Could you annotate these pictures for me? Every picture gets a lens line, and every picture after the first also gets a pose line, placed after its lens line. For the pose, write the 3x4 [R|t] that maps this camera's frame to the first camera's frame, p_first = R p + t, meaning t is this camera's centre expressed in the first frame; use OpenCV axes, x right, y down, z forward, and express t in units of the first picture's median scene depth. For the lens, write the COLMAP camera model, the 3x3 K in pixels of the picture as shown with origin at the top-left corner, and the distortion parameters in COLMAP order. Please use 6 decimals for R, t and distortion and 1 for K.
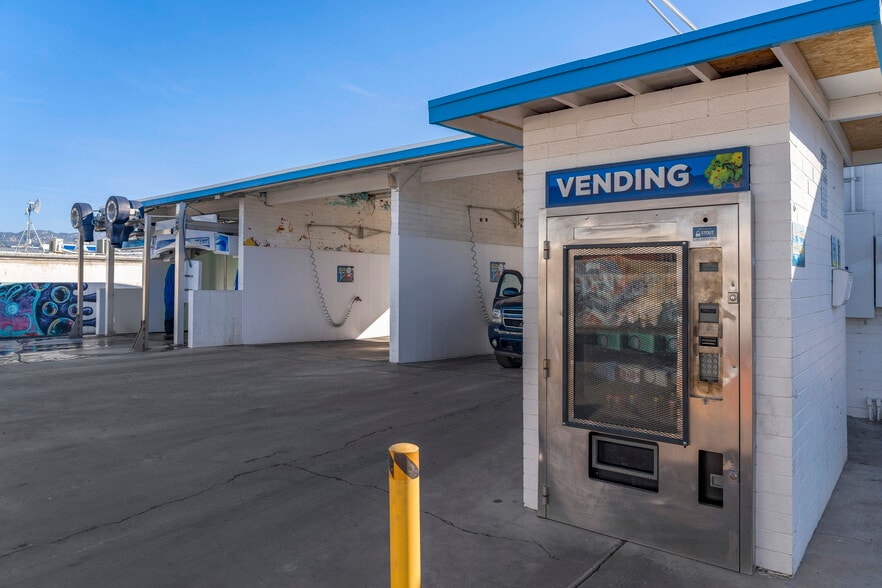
lens RADIAL K [[597.1, 0, 442.8], [0, 597.1, 288.8], [0, 0, 1]] dist [-0.010730, -0.000468]
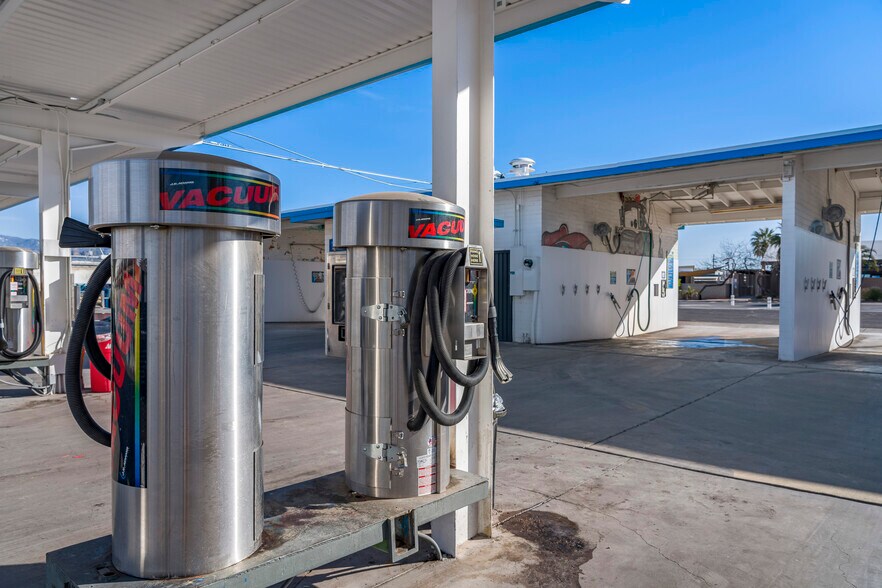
lens RADIAL K [[597.1, 0, 442.8], [0, 597.1, 288.8], [0, 0, 1]] dist [-0.010730, -0.000468]
pose [[0.999324, 0.001534, -0.036736, 0.215921], [-0.001849, 0.999962, -0.008554, 0.018329], [0.036722, 0.008616, 0.999288, -0.497127]]
